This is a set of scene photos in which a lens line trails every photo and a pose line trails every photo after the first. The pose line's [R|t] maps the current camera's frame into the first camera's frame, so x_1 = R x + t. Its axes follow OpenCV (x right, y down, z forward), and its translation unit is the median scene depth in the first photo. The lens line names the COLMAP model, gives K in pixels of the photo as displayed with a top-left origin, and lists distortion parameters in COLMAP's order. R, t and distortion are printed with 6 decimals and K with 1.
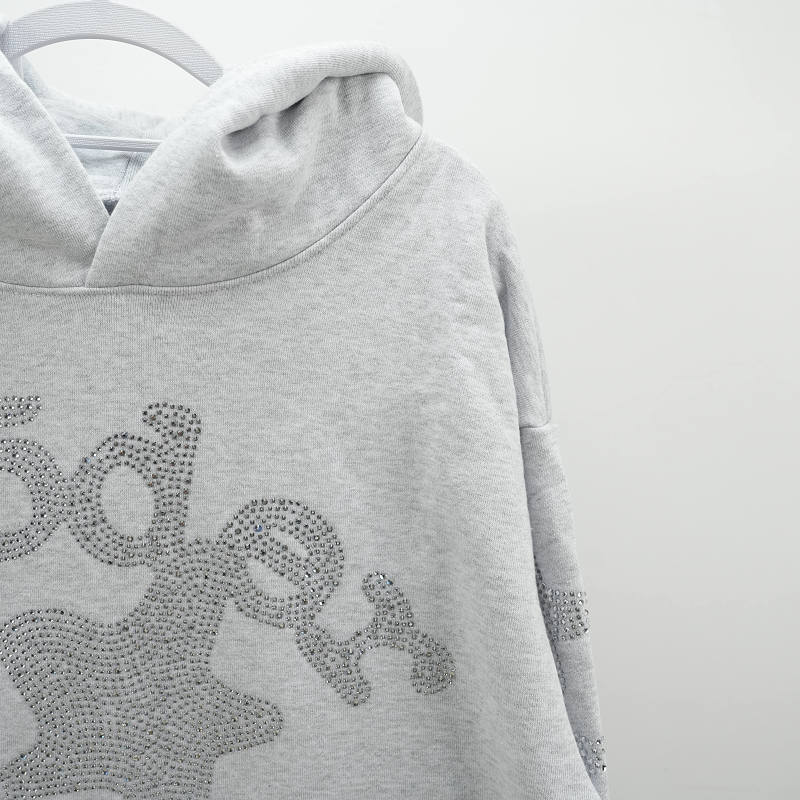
lens RADIAL K [[959.4, 0, 386.9], [0, 959.4, 409.7], [0, 0, 1]] dist [0.001118, 0.005167]
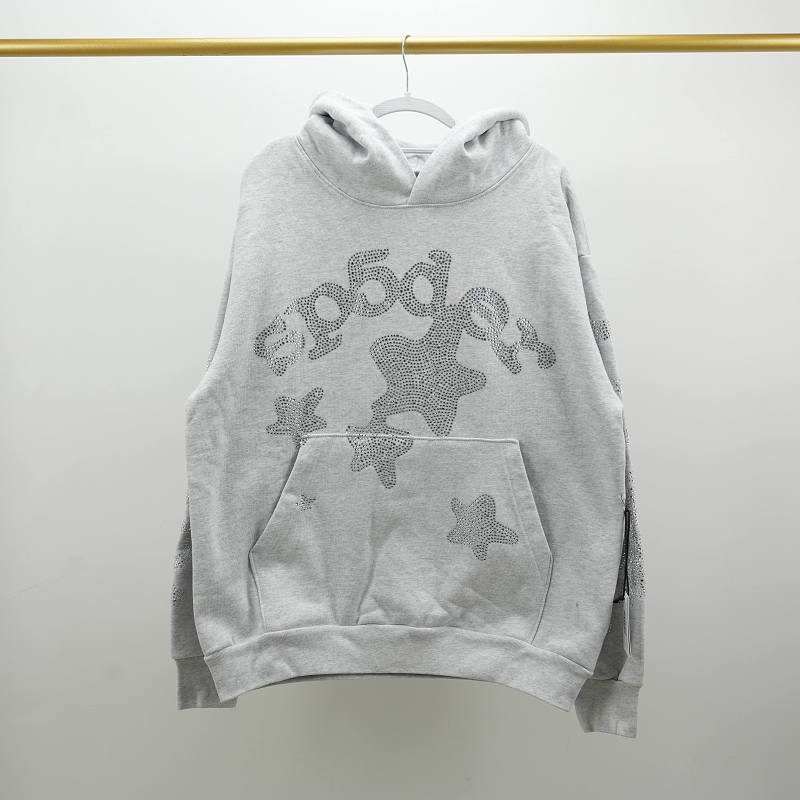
lens RADIAL K [[959.4, 0, 386.9], [0, 959.4, 409.7], [0, 0, 1]] dist [0.001118, 0.005167]
pose [[0.998763, -0.039708, -0.029925, -0.299572], [0.037611, 0.997000, -0.067650, 0.571514], [0.032522, 0.066441, 0.997260, -1.482864]]
